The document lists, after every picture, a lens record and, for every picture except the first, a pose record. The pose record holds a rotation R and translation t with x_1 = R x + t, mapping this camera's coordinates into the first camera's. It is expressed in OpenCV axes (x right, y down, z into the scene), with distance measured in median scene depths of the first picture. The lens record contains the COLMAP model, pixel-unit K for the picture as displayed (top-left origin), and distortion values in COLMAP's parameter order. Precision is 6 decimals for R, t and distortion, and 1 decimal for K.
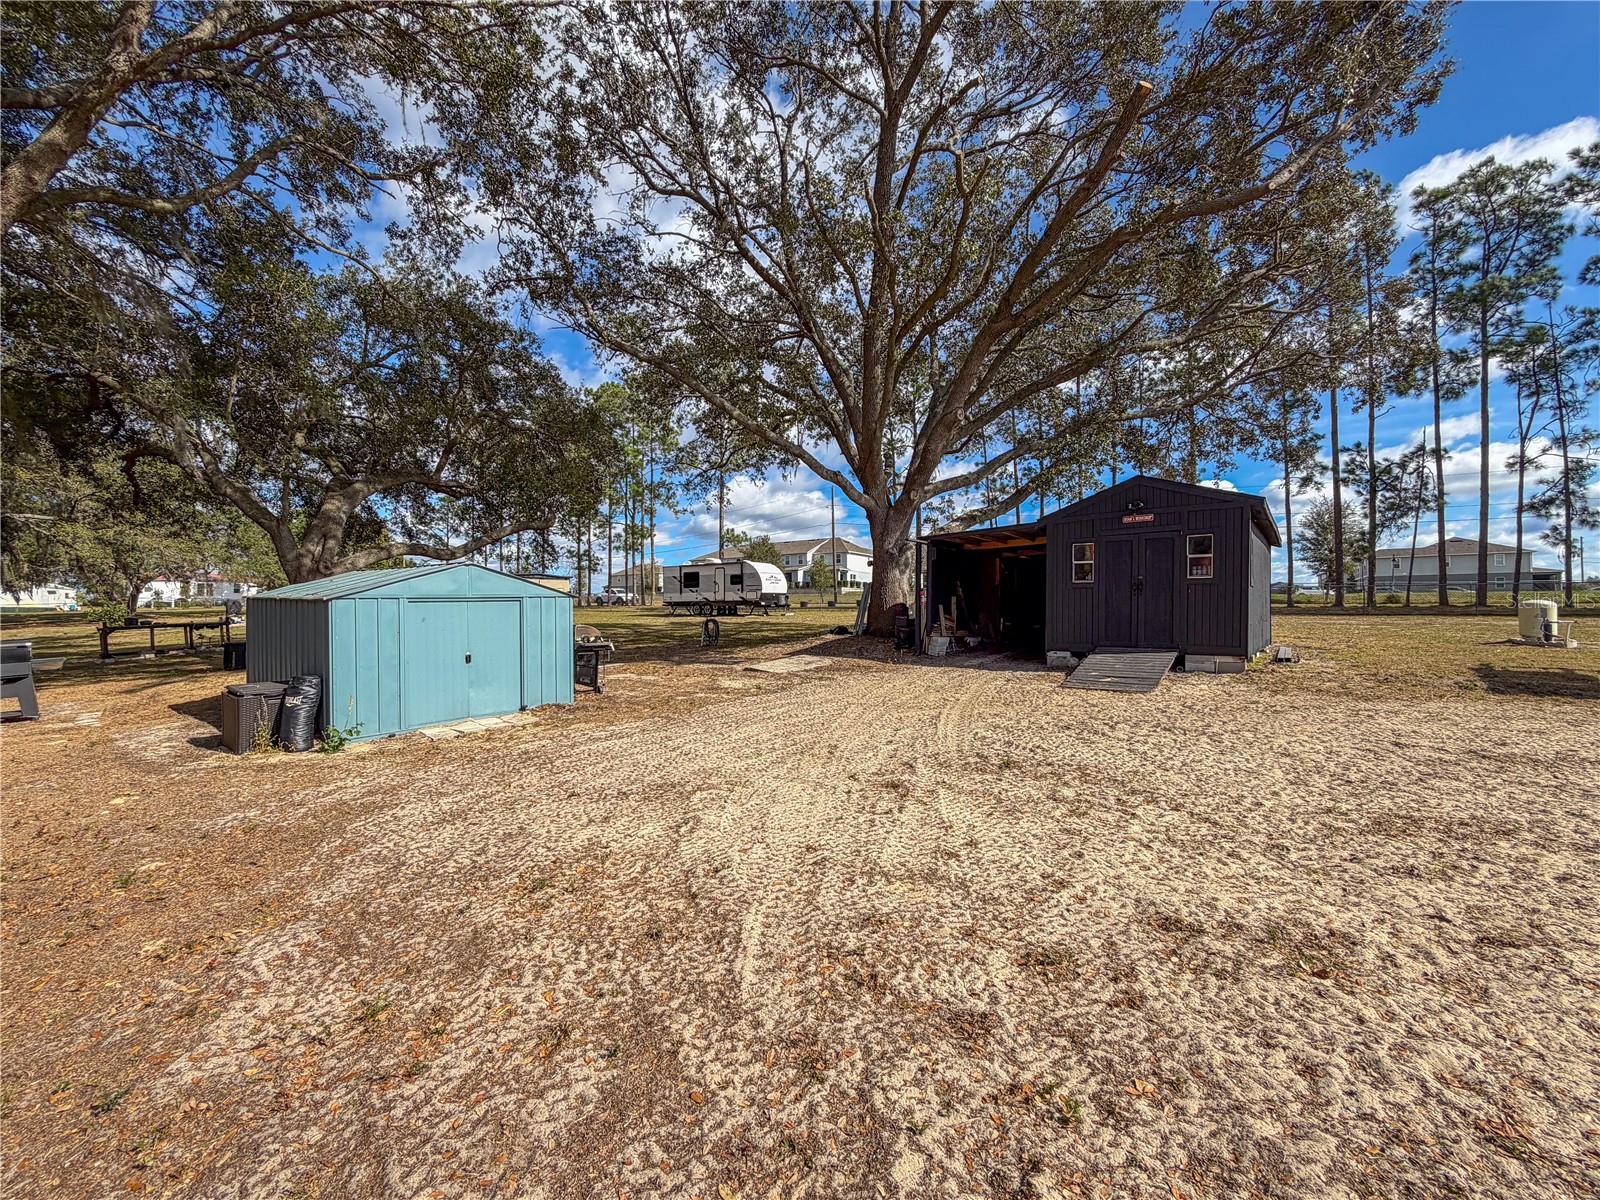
lens RADIAL K [[643.6, 0, 800.6], [0, 643.6, 597.3], [0, 0, 1]] dist [0.003868, 0.000004]
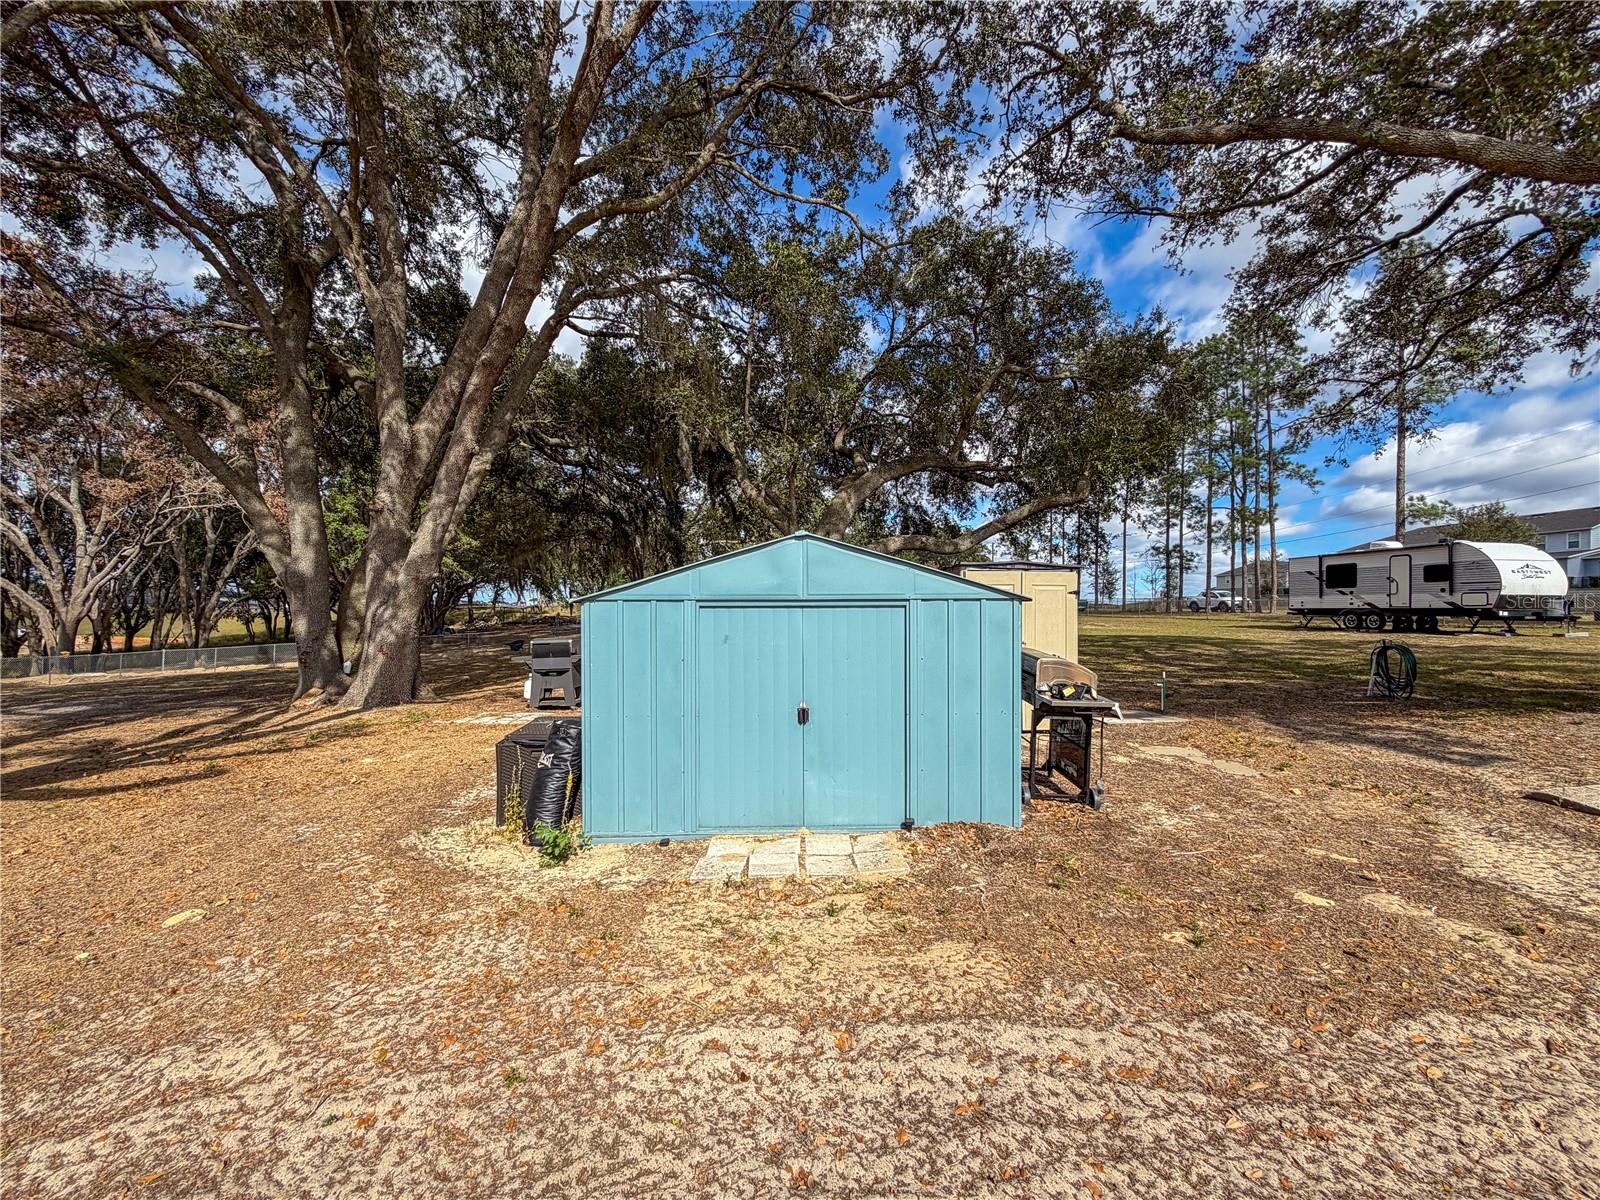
lens RADIAL K [[643.6, 0, 802.0], [0, 643.6, 598.1], [0, 0, 1]] dist [0.003868, 0.000004]
pose [[0.650385, -0.000510, -0.759604, -0.025492], [-0.003686, 0.999986, -0.003827, 0.000245], [0.759595, 0.005289, 0.650374, 0.144311]]
